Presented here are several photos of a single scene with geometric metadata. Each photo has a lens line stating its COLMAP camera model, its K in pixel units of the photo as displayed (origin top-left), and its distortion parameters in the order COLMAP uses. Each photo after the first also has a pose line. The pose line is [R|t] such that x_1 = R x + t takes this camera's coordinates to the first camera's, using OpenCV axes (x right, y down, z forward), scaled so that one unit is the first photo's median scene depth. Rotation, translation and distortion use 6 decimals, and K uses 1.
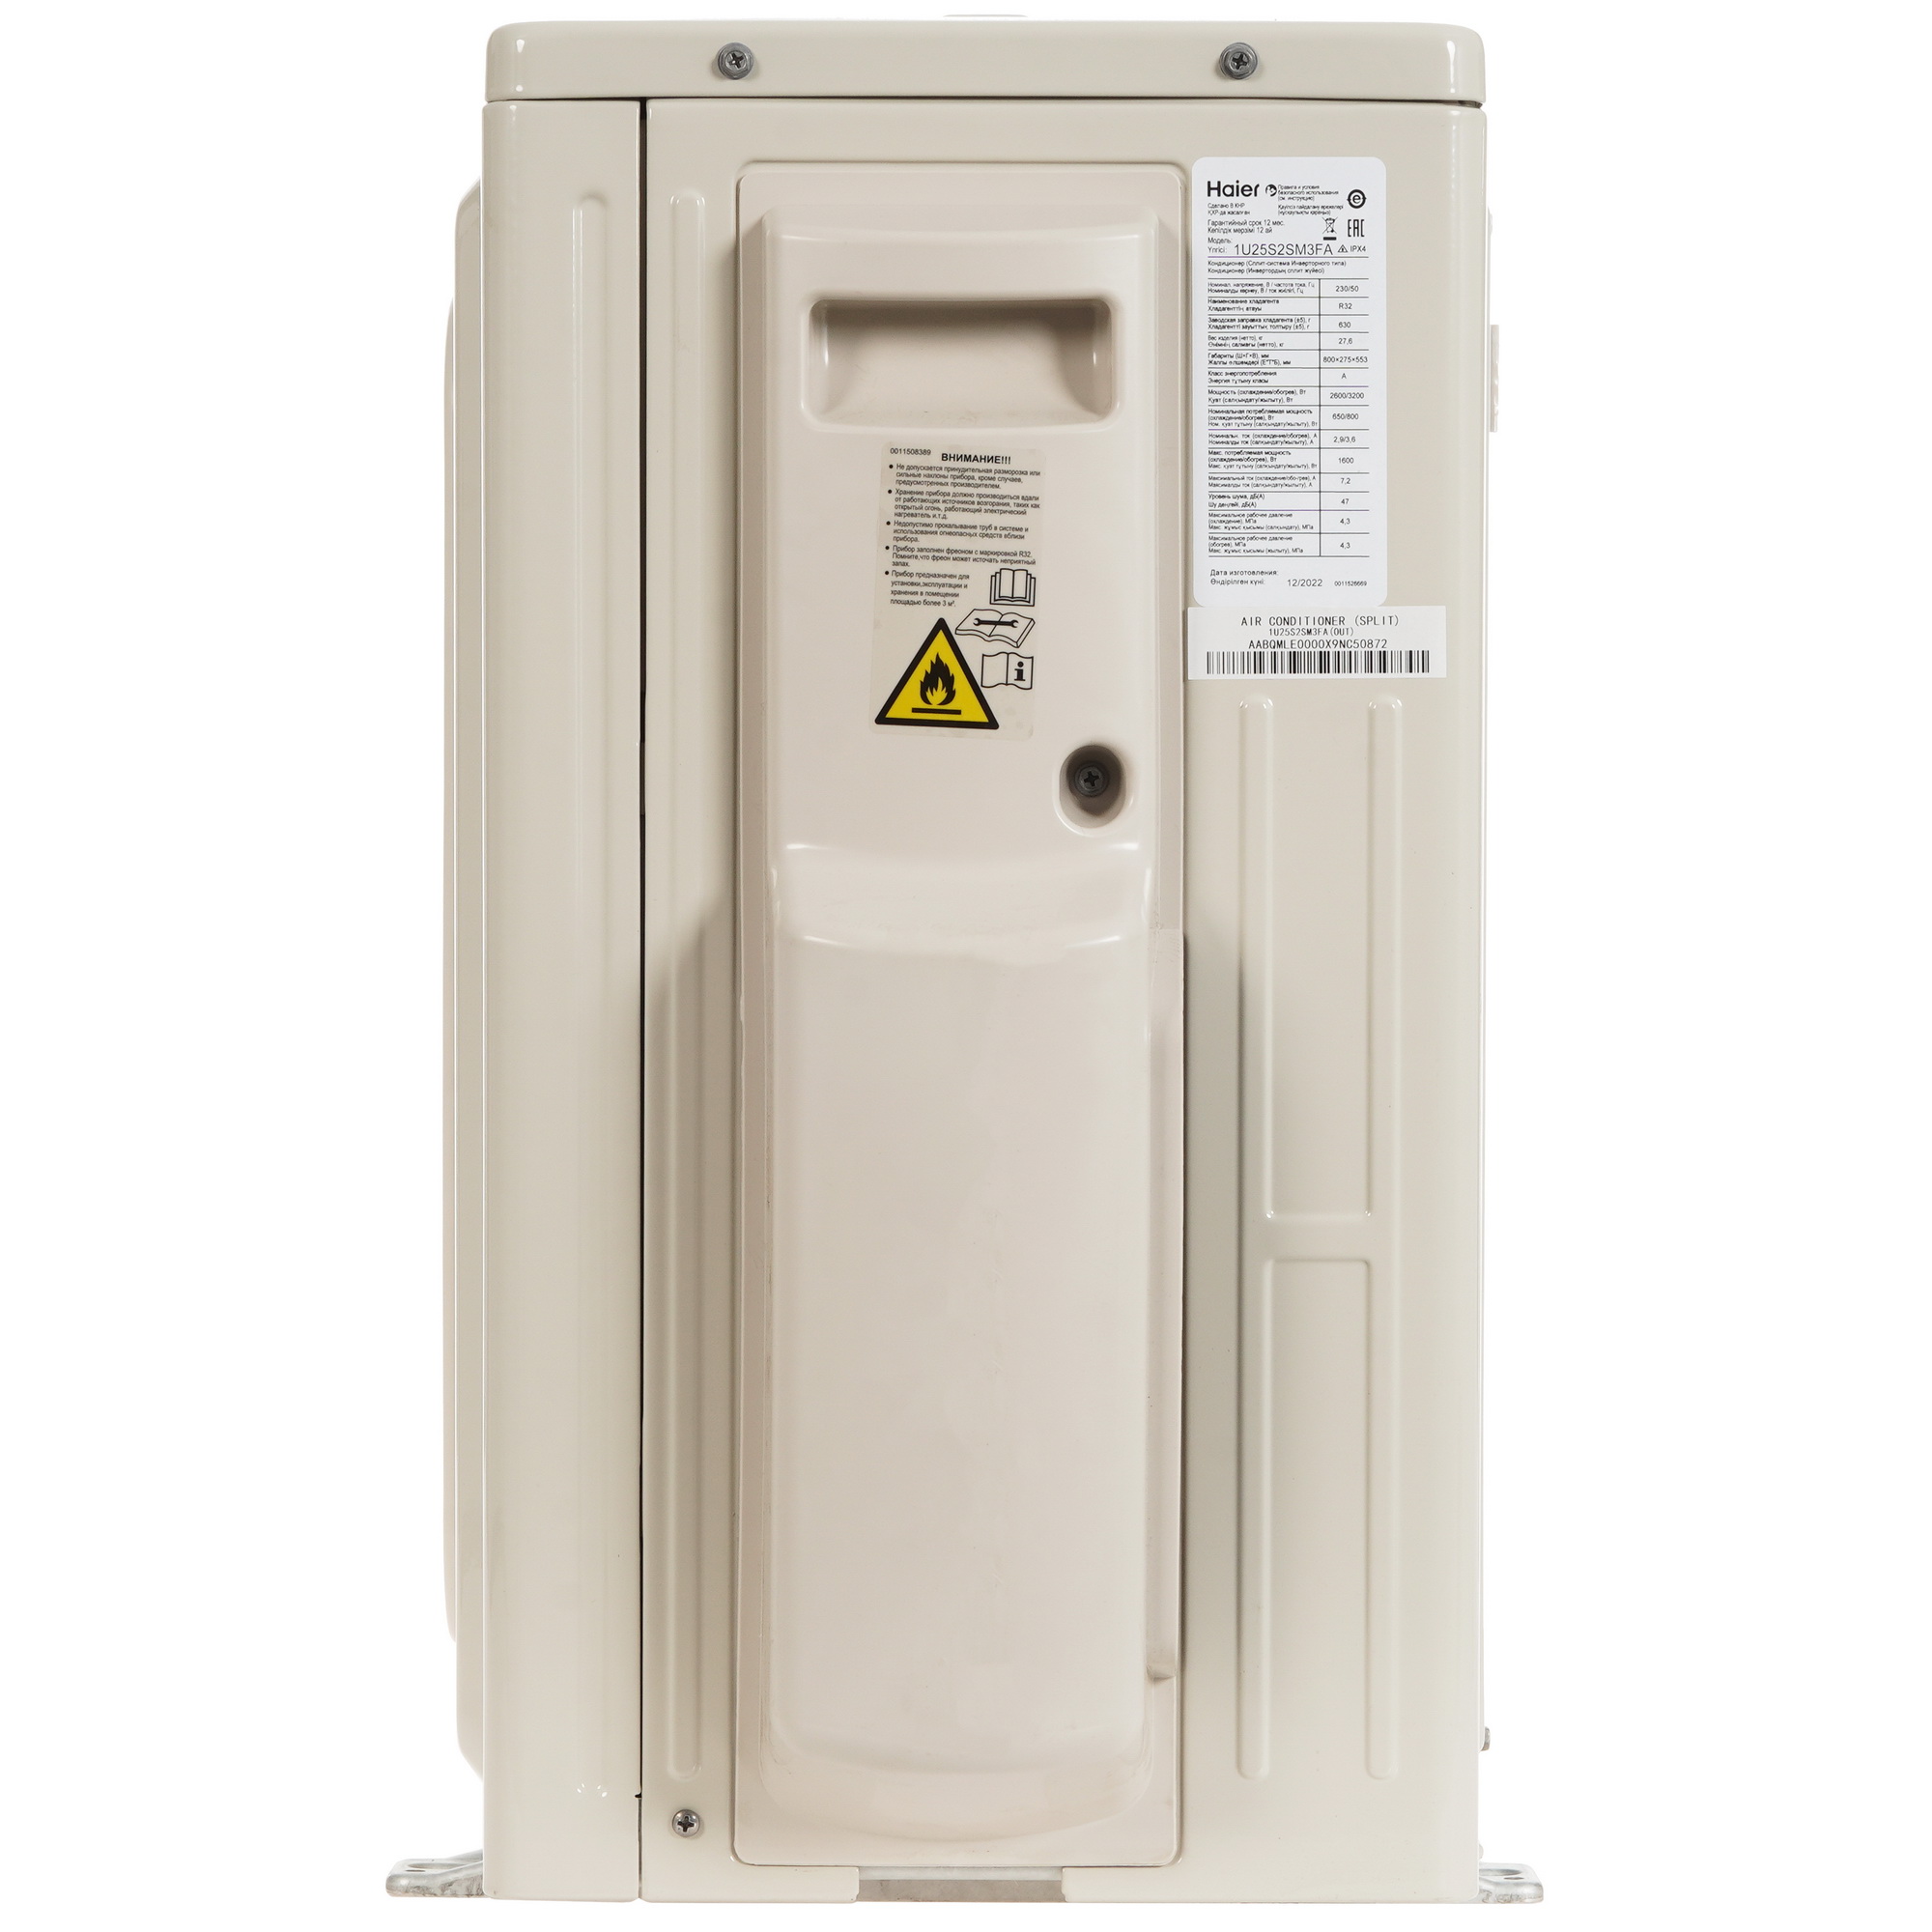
lens RADIAL K [[7941.9, 0, 969.2], [0, 7941.9, 967.6], [0, 0, 1]] dist [-0.223747, 0.000000]
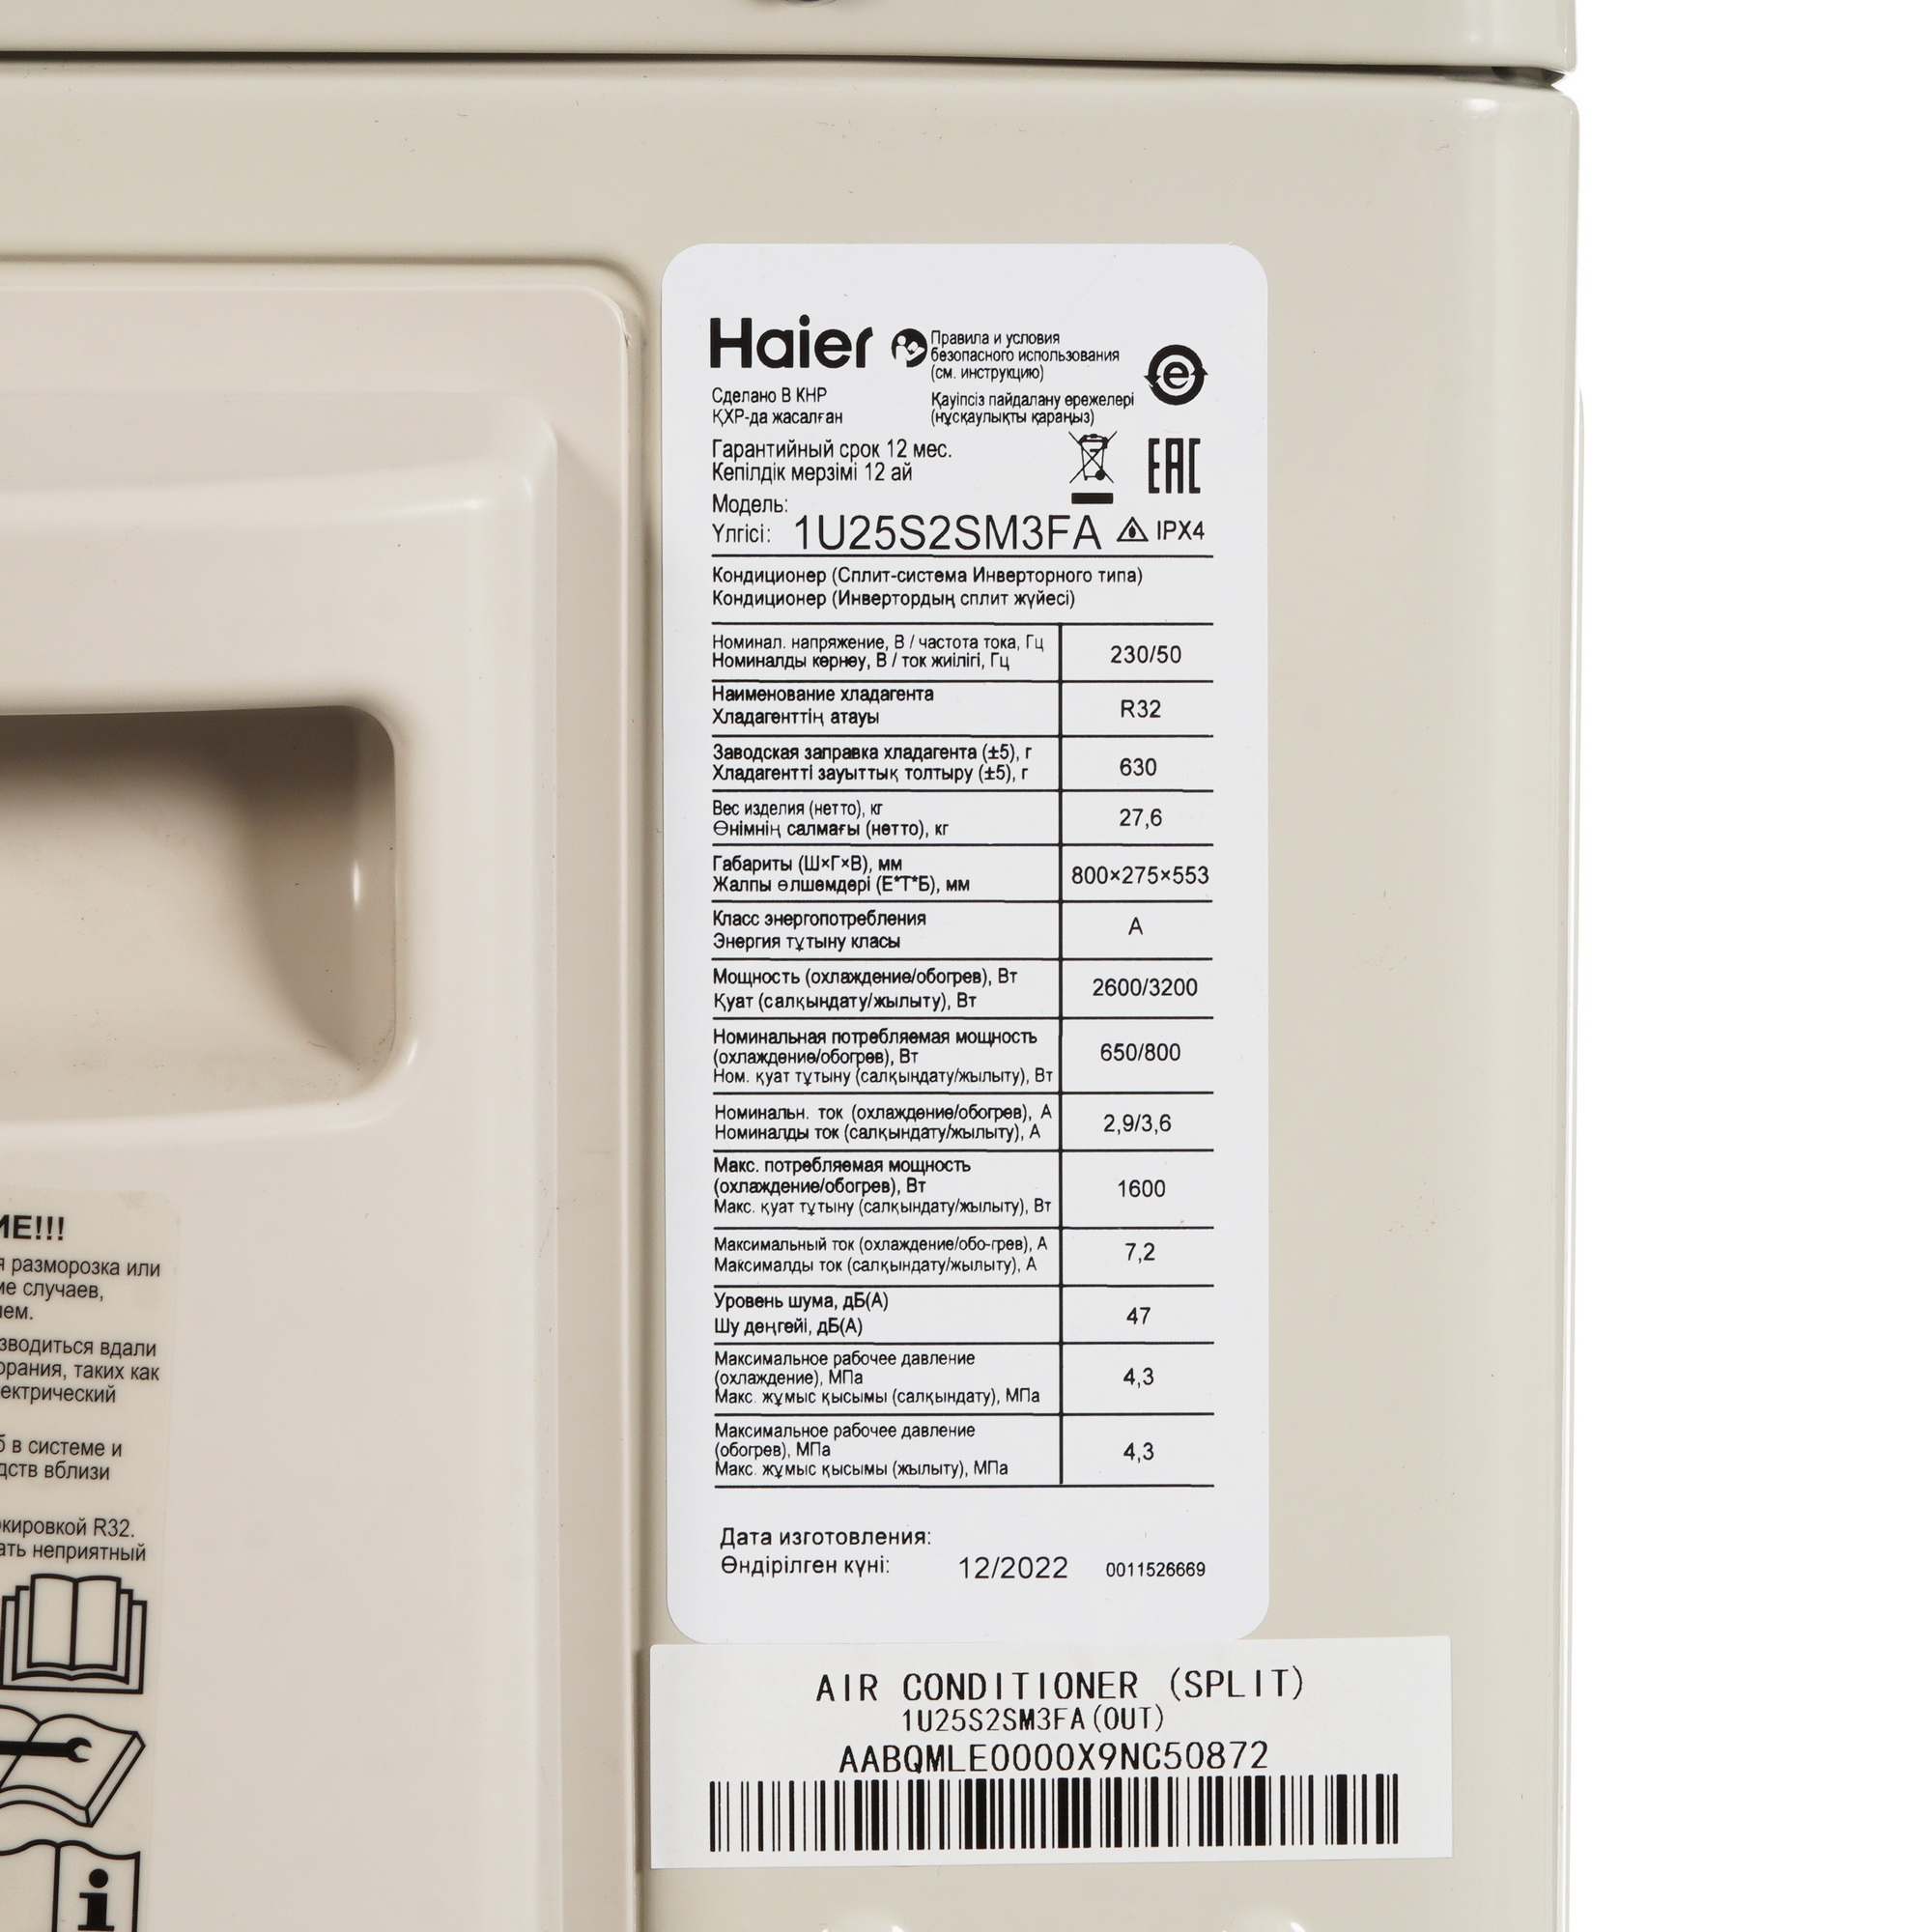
lens RADIAL K [[7941.9, 0, 958.7], [0, 7941.9, 962.2], [0, 0, 1]] dist [-0.223747, 0.000000]
pose [[0.999833, -0.000305, 0.018284, 0.034199], [0.000131, 0.999954, 0.009553, -0.076253], [-0.018286, -0.009549, 0.999787, 0.678586]]
